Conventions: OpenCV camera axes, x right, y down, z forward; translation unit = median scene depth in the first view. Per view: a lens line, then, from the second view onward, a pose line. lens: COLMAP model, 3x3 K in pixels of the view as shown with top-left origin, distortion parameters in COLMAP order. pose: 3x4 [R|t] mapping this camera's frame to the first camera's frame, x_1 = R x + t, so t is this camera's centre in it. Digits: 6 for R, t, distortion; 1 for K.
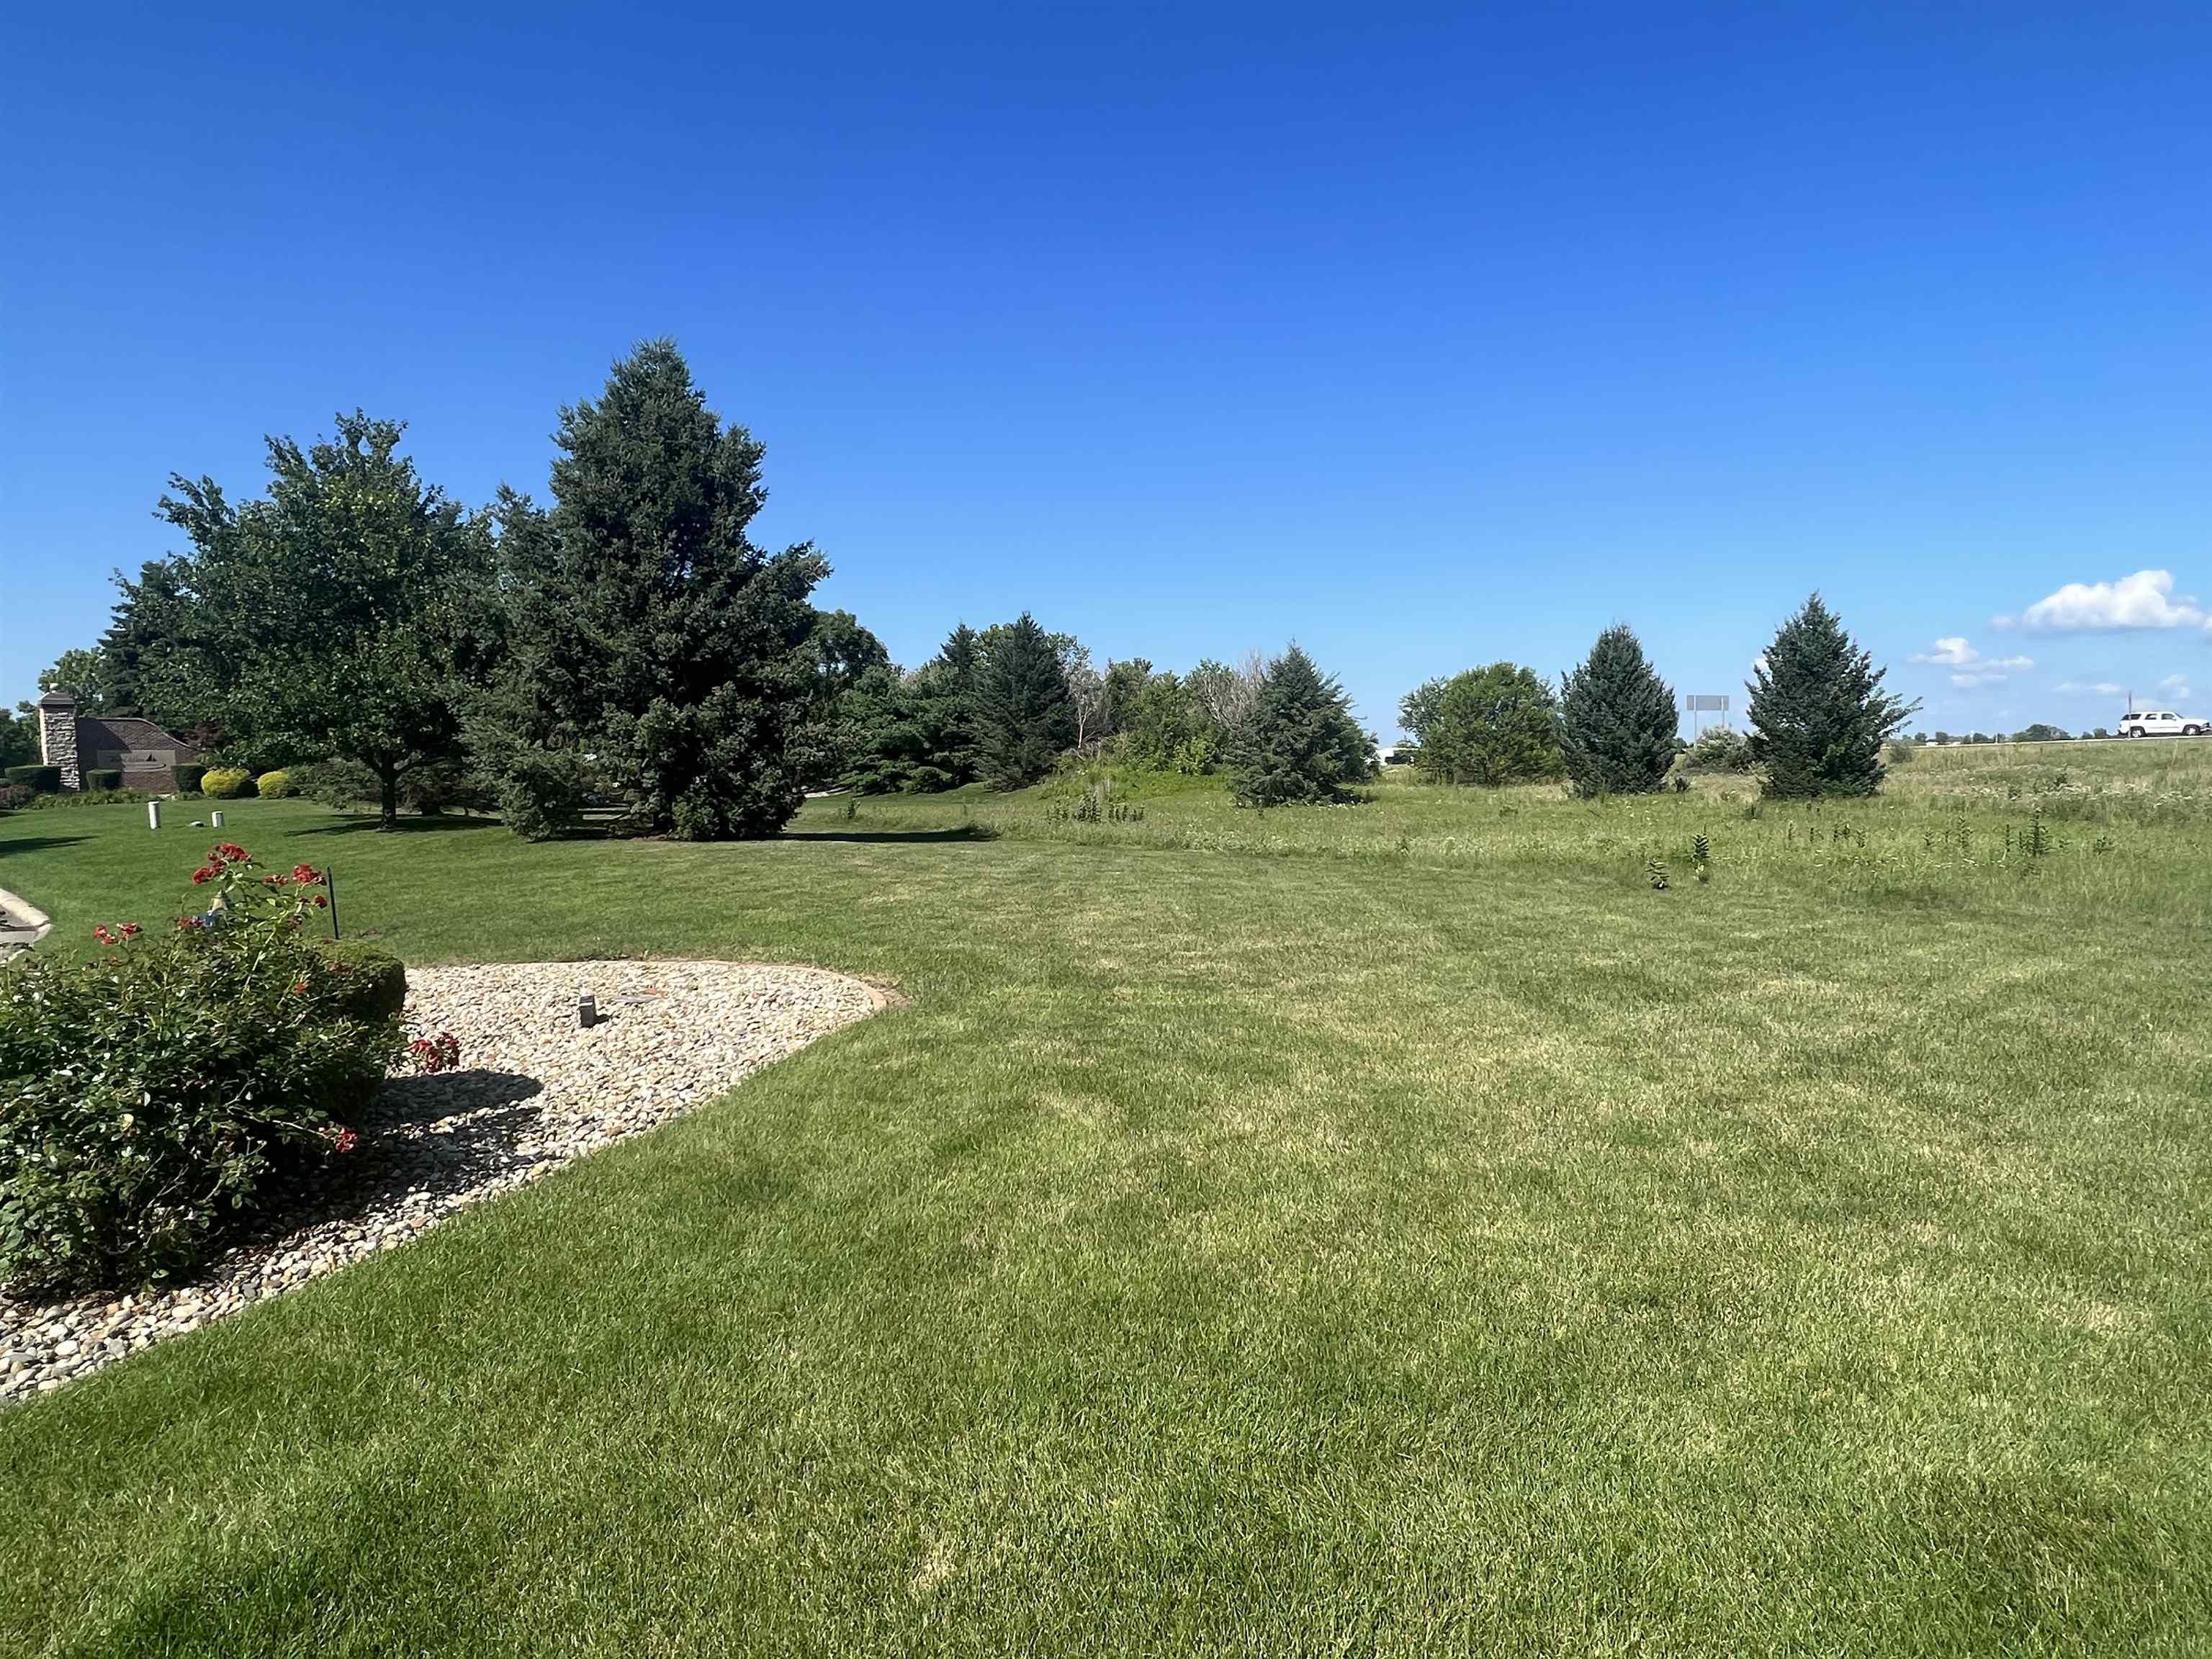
lens RADIAL K [[1232.0, 0, 1105.3], [0, 1232.0, 833.6], [0, 0, 1]] dist [-0.005332, -0.001593]
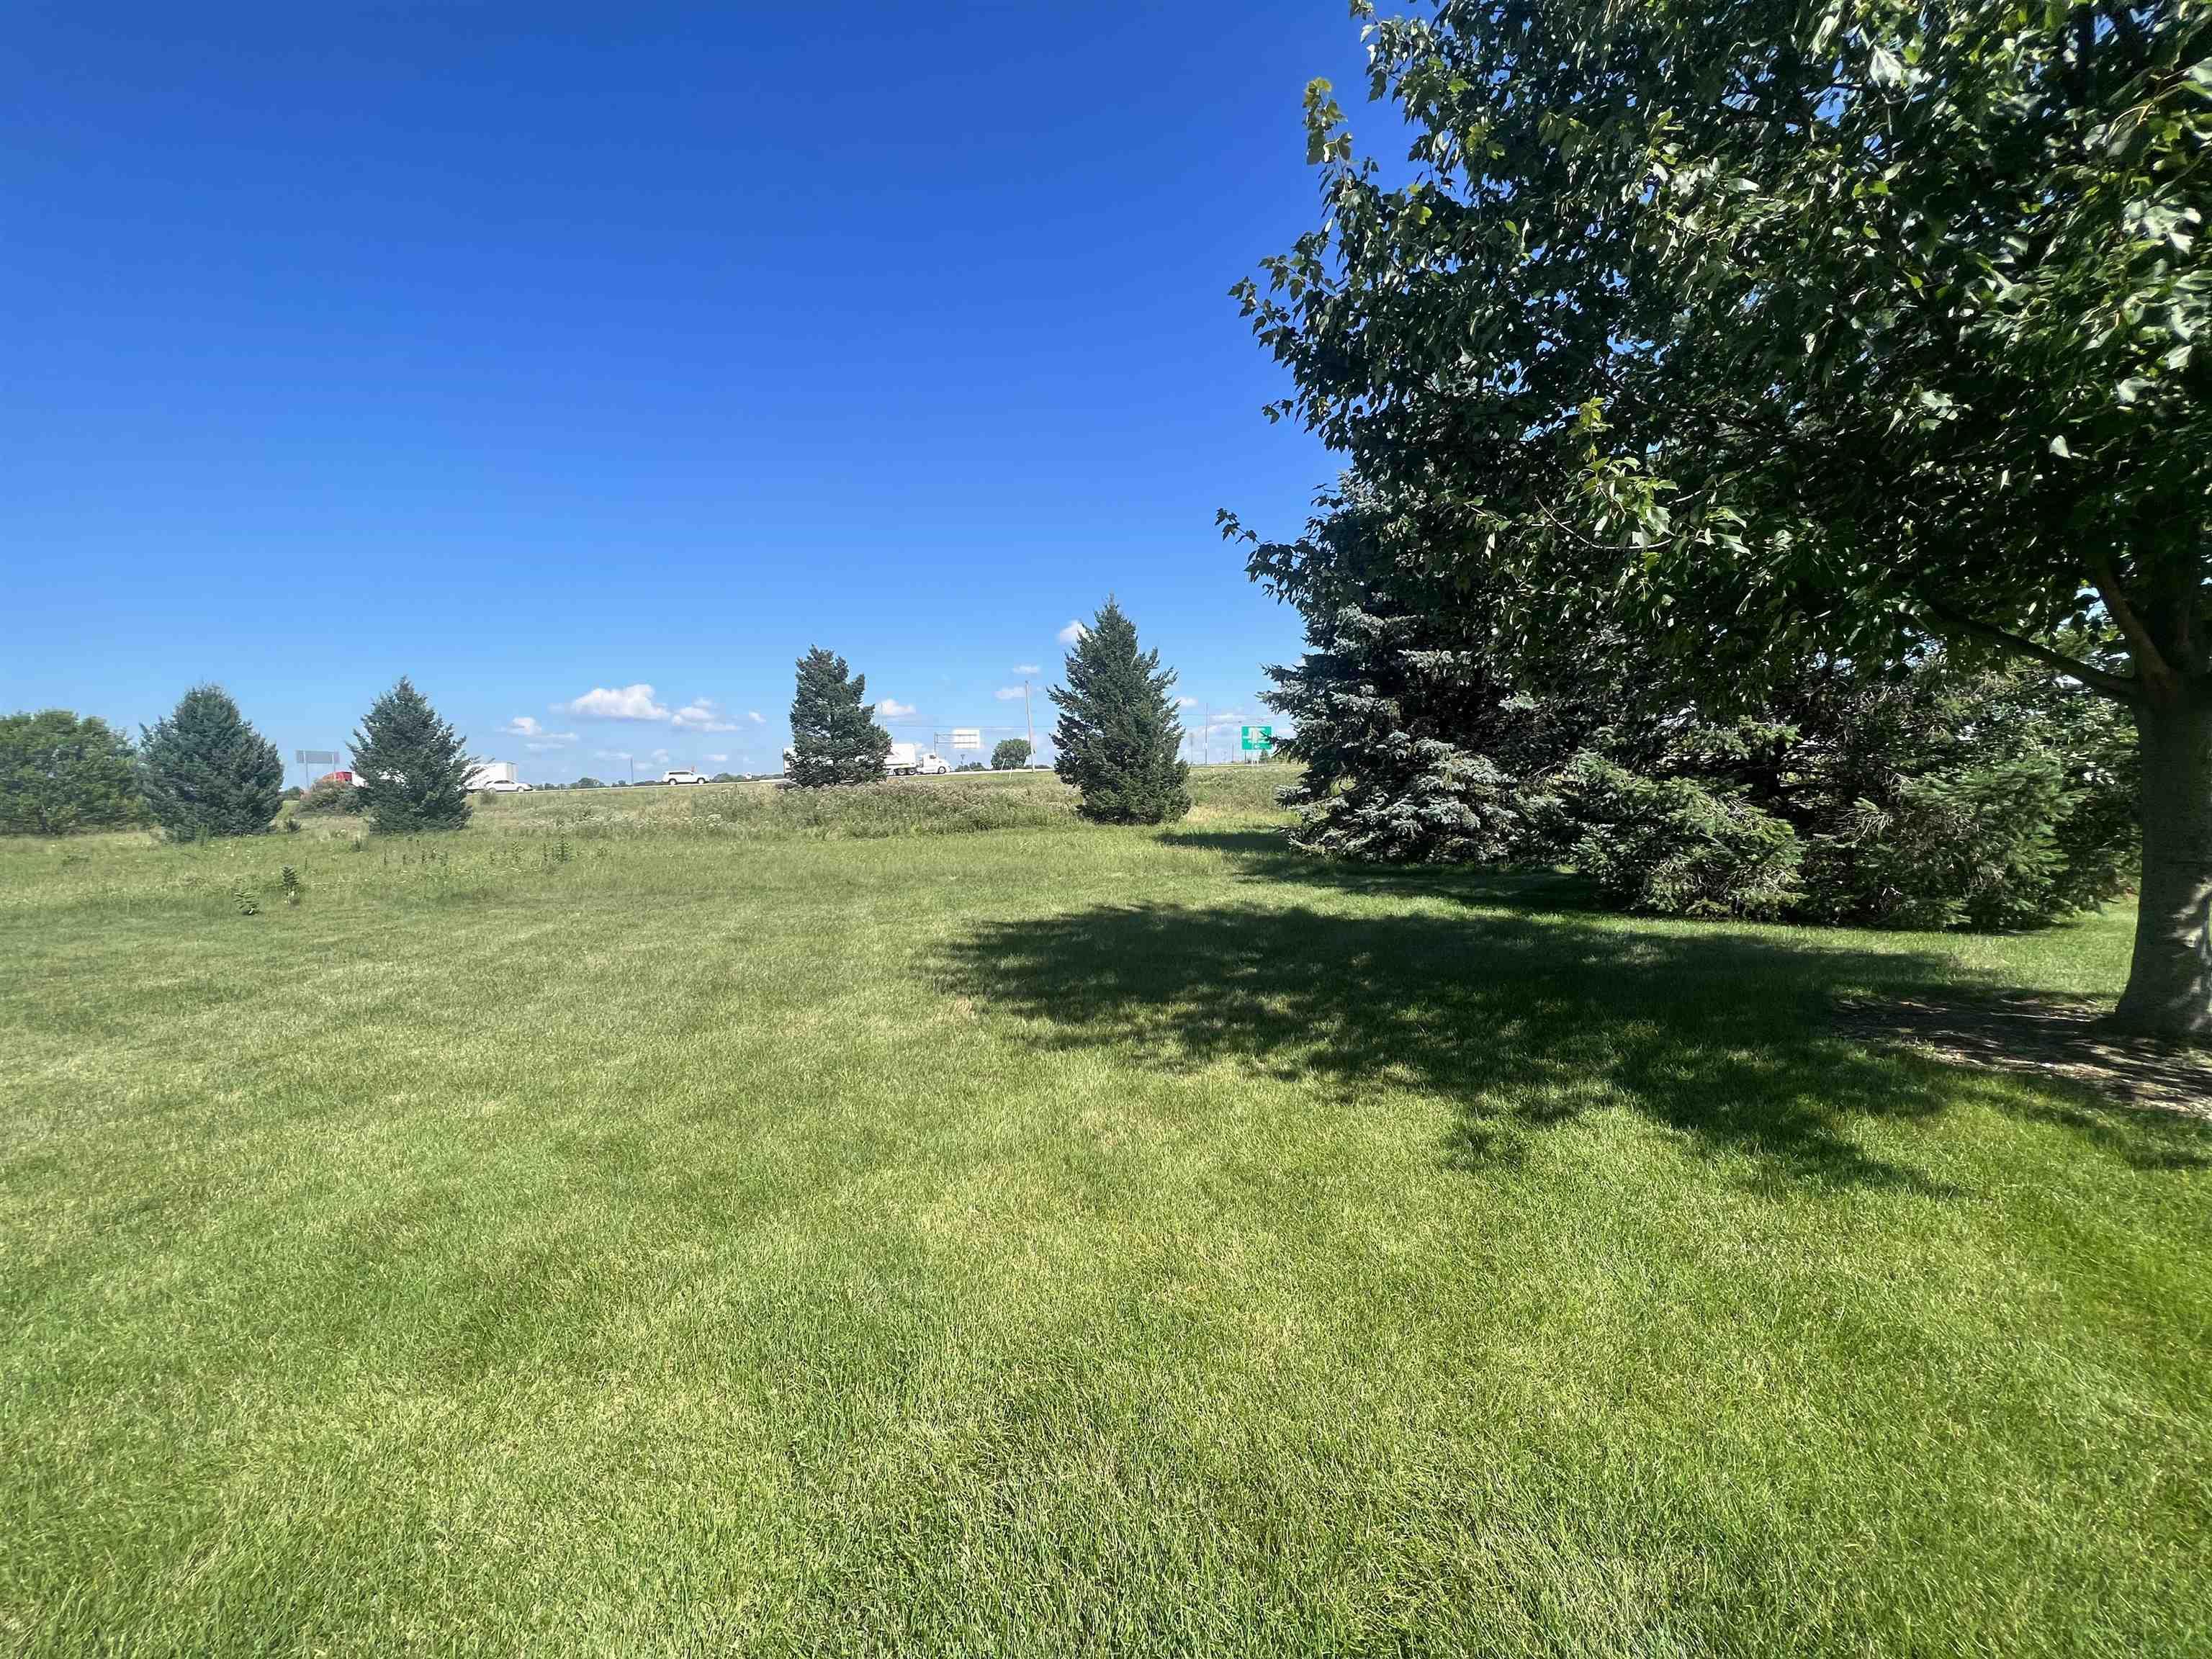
lens RADIAL K [[887.3, 0, 1107.5], [0, 887.3, 829.9], [0, 0, 1]] dist [0.004448, 0.000732]
pose [[0.398398, -0.045170, 0.916100, -0.003803], [0.070845, 0.997318, 0.018365, 0.005344], [-0.914472, 0.057585, 0.400530, -0.094067]]
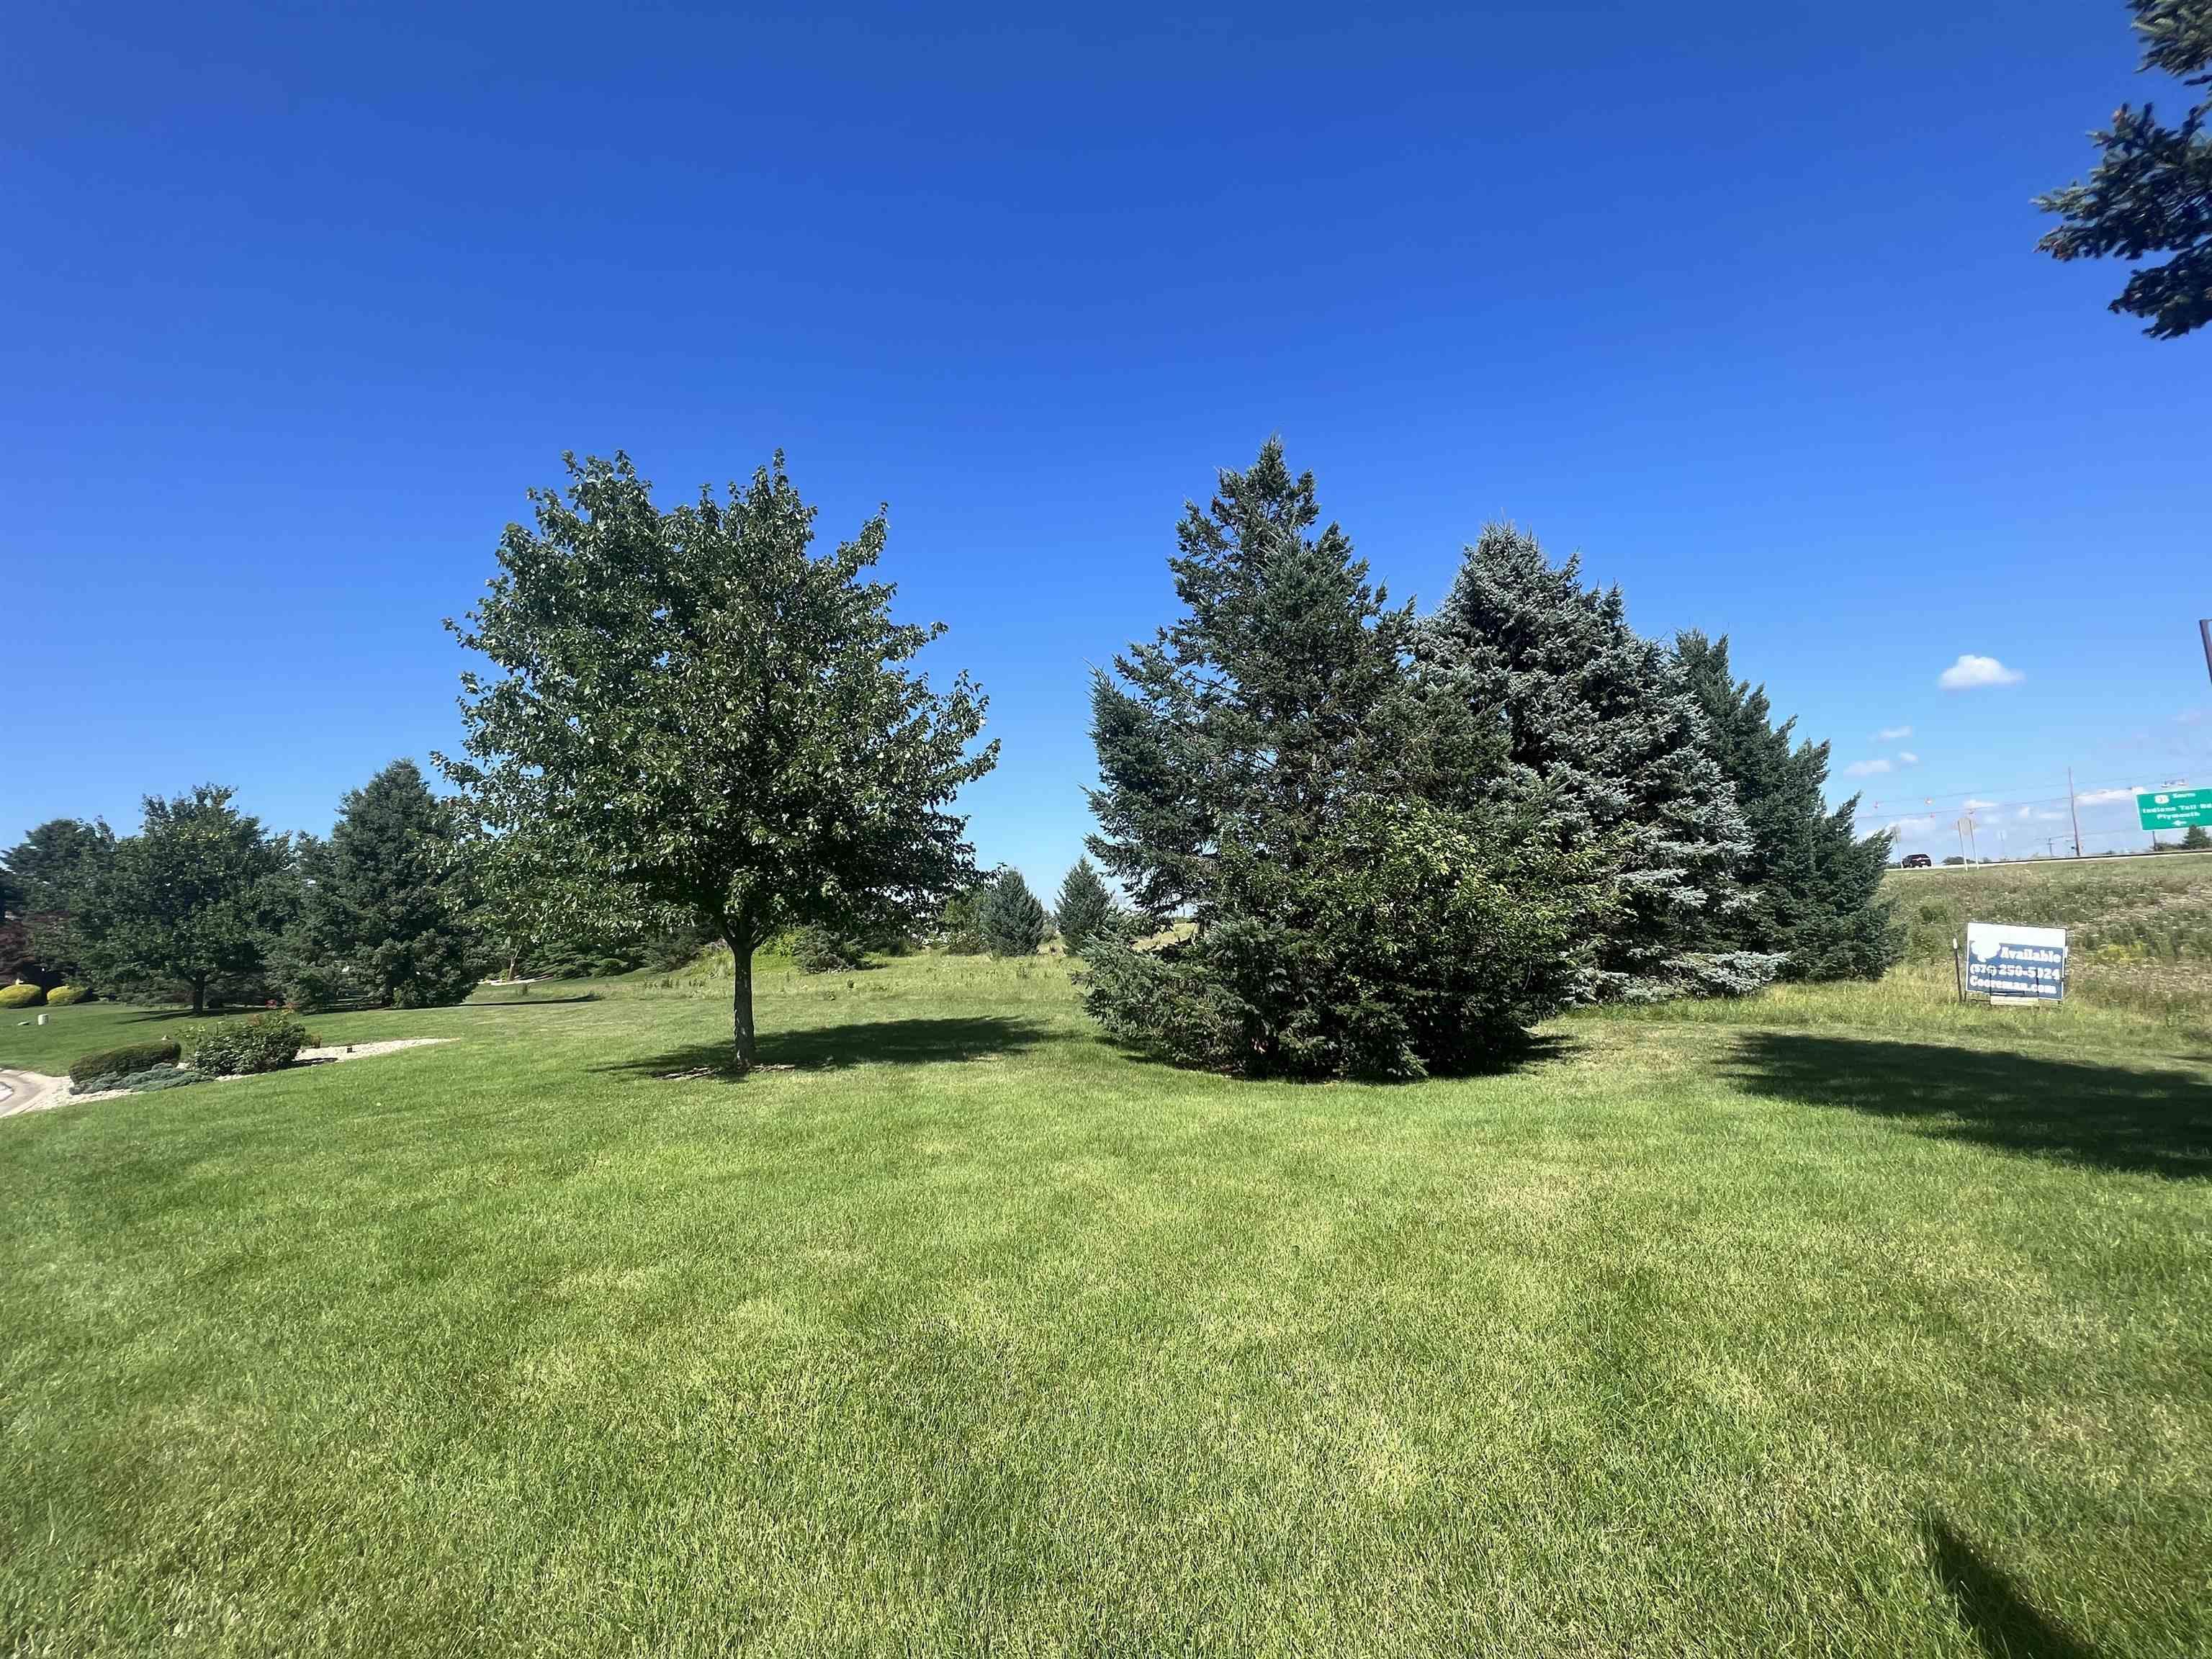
lens RADIAL K [[887.3, 0, 1111.3], [0, 887.3, 831.3], [0, 0, 1]] dist [0.004448, 0.000732]
pose [[0.948819, -0.002851, 0.315809, 0.224440], [0.058211, 0.984406, -0.166002, 0.021472], [-0.310411, 0.175889, 0.934189, -0.570481]]
